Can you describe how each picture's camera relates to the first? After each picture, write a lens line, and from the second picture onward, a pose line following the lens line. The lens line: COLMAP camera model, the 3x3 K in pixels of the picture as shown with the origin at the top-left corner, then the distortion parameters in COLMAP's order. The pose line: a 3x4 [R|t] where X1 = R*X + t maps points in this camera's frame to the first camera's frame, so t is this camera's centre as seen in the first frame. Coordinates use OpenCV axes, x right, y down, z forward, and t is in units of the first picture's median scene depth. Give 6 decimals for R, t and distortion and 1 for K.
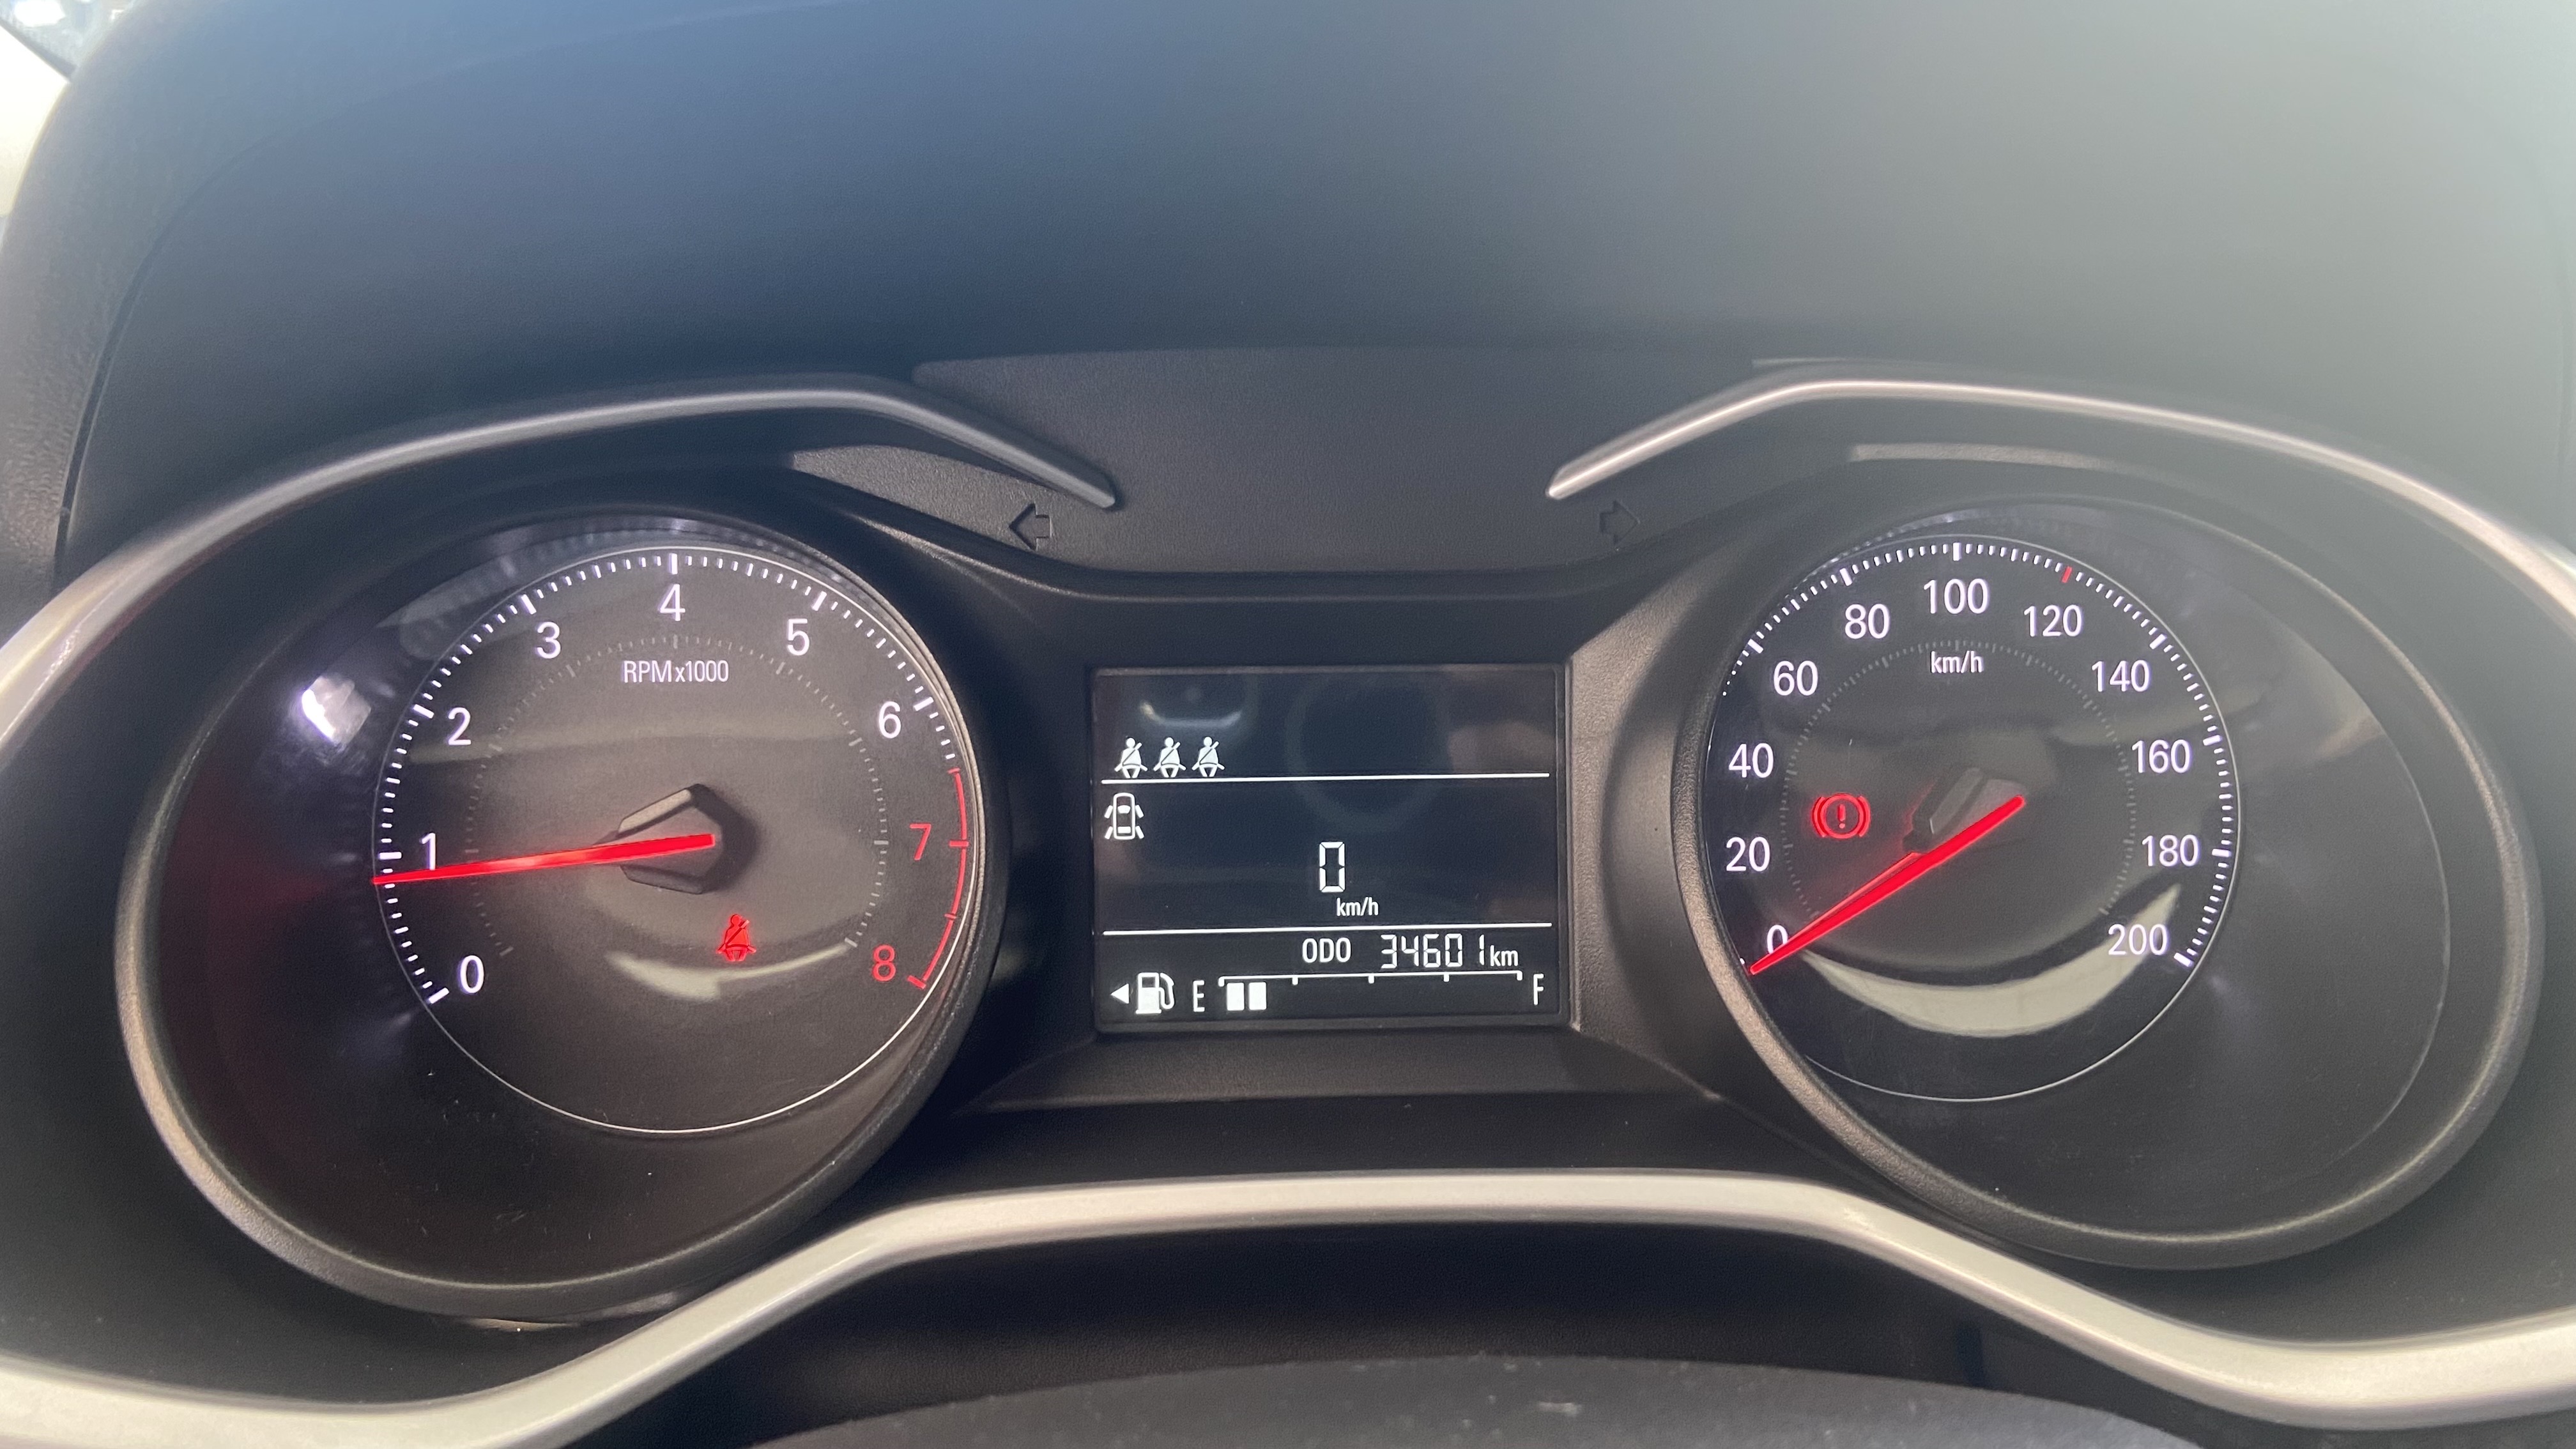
lens RADIAL K [[2057.7, 0, 1286.4], [0, 2057.7, 719.0], [0, 0, 1]] dist [0.050164, -0.009766]
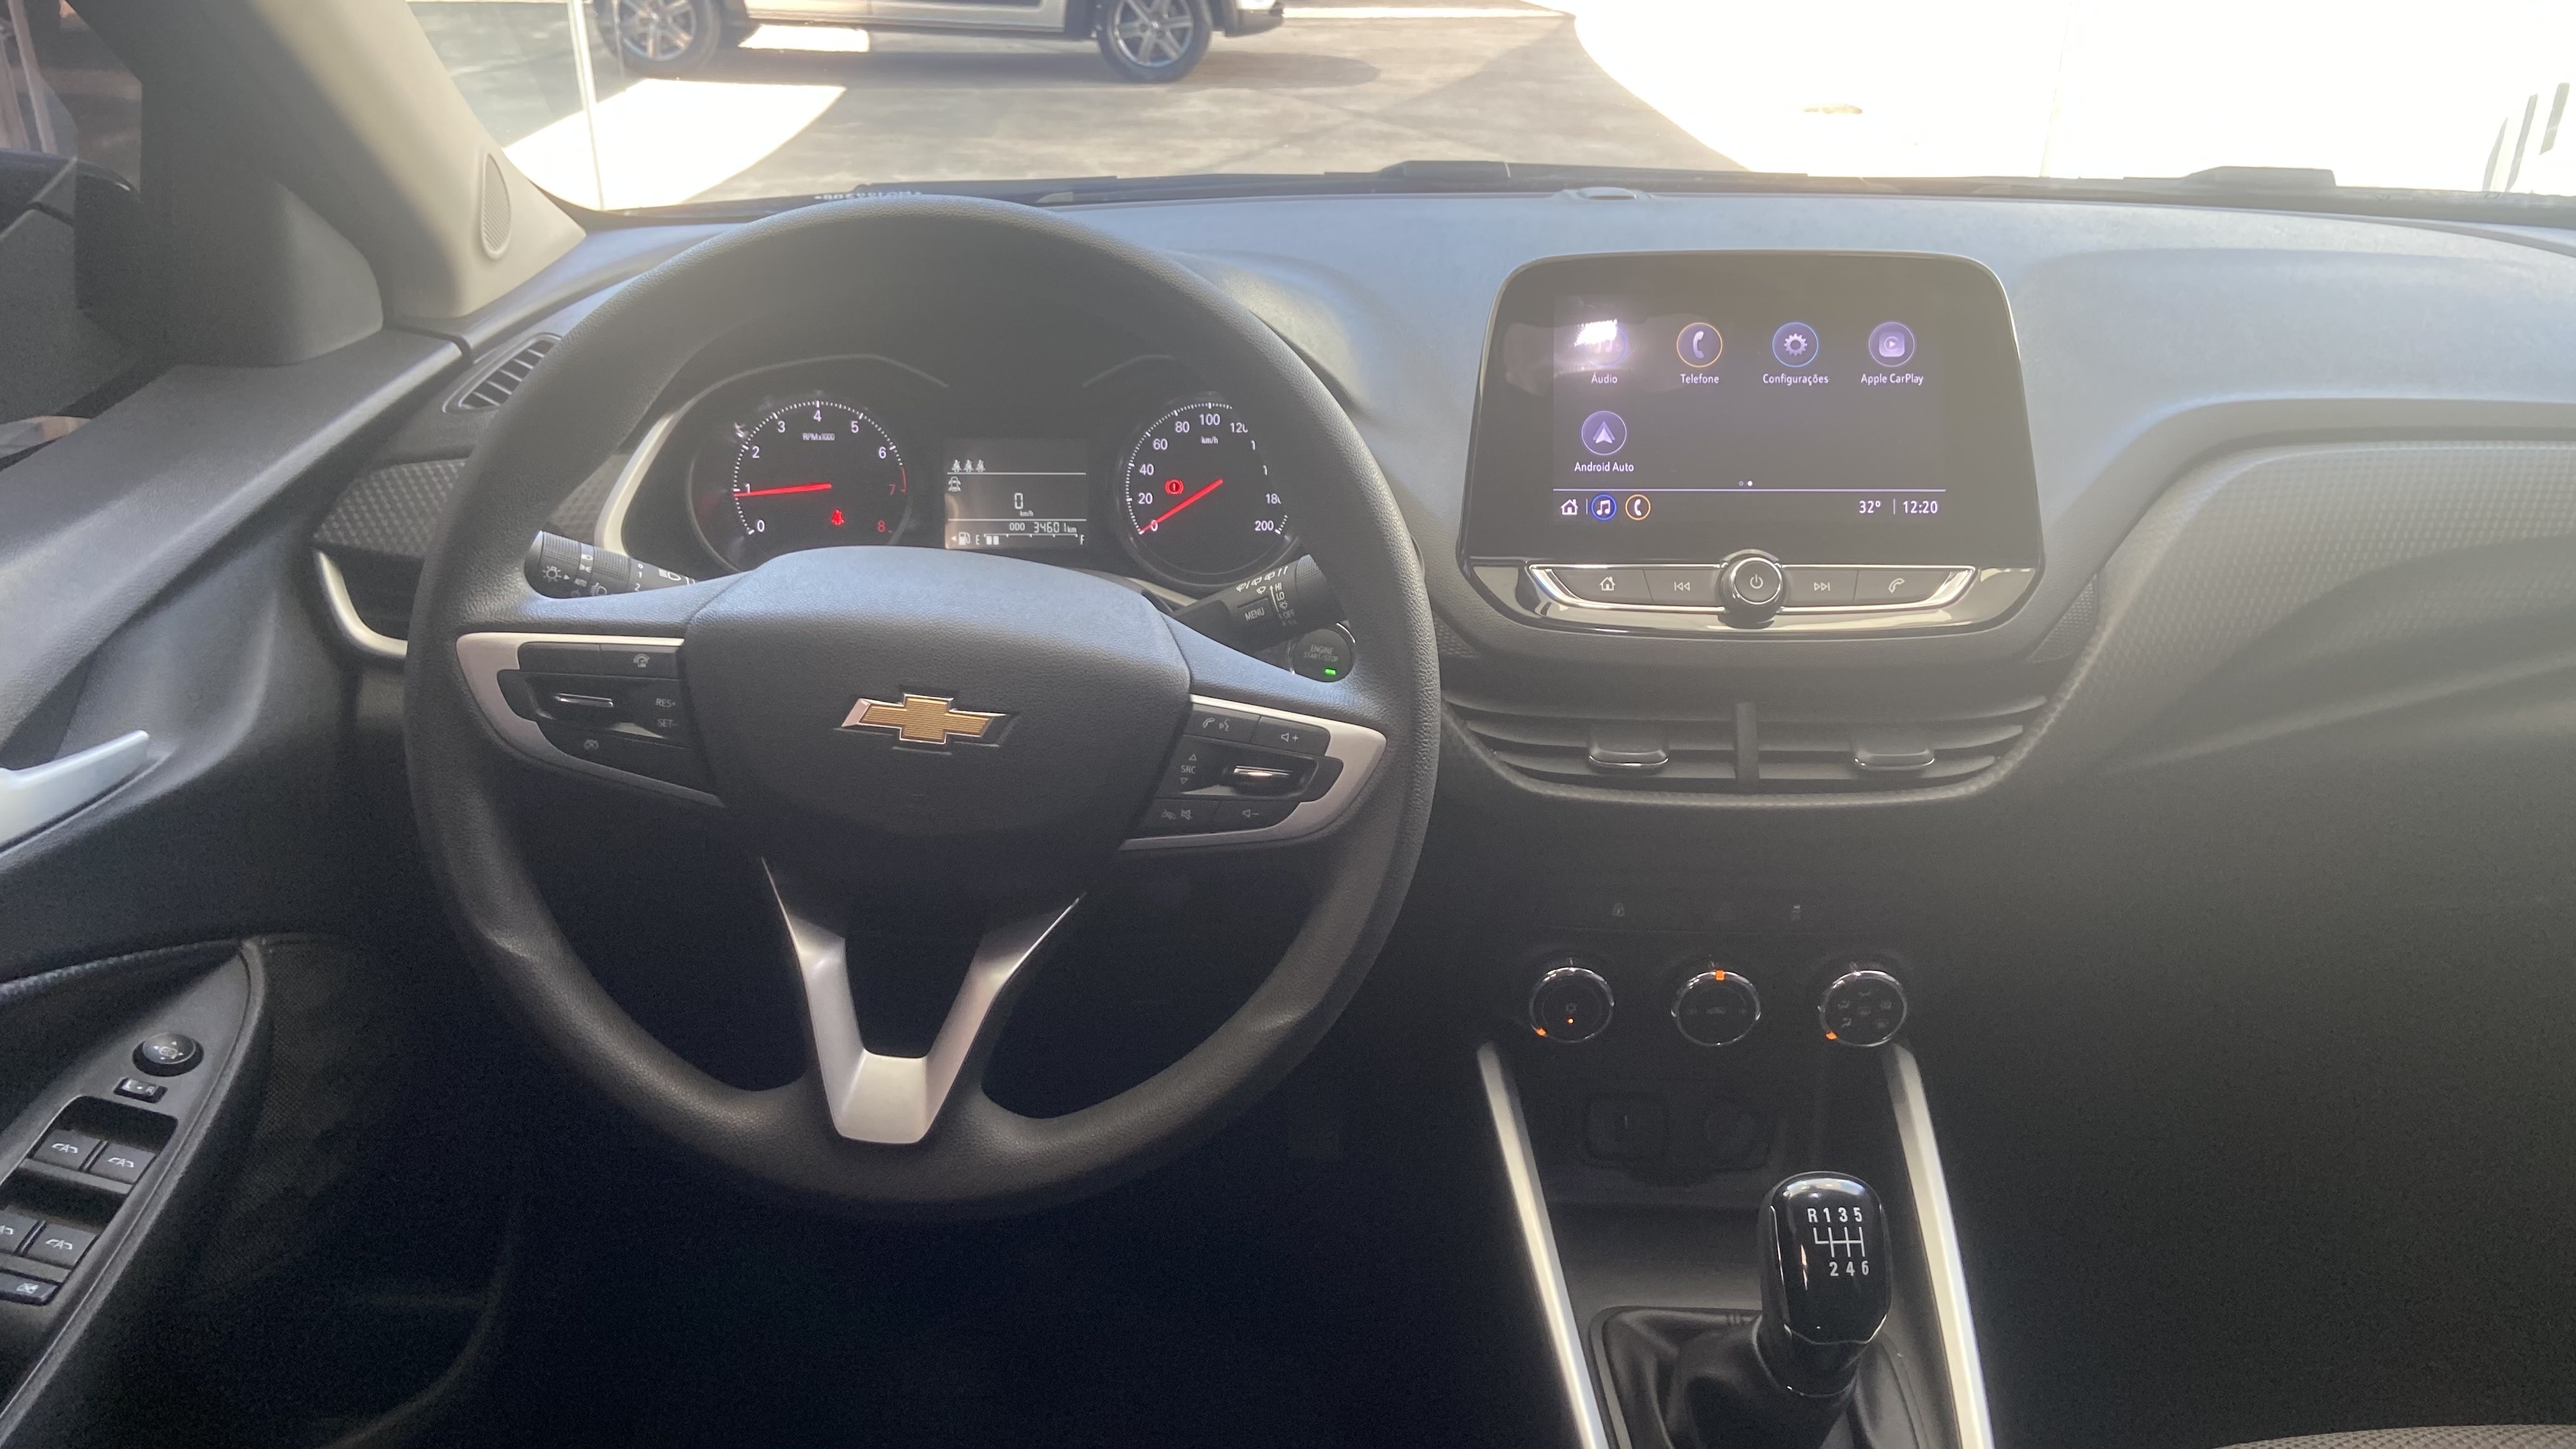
lens RADIAL K [[2057.7, 0, 1290.8], [0, 2057.7, 727.3], [0, 0, 1]] dist [0.050164, -0.009766]
pose [[0.999757, 0.014888, -0.016278, 0.511727], [-0.013227, 0.995123, 0.097746, 0.104215], [0.017654, -0.097507, 0.995078, -2.273851]]
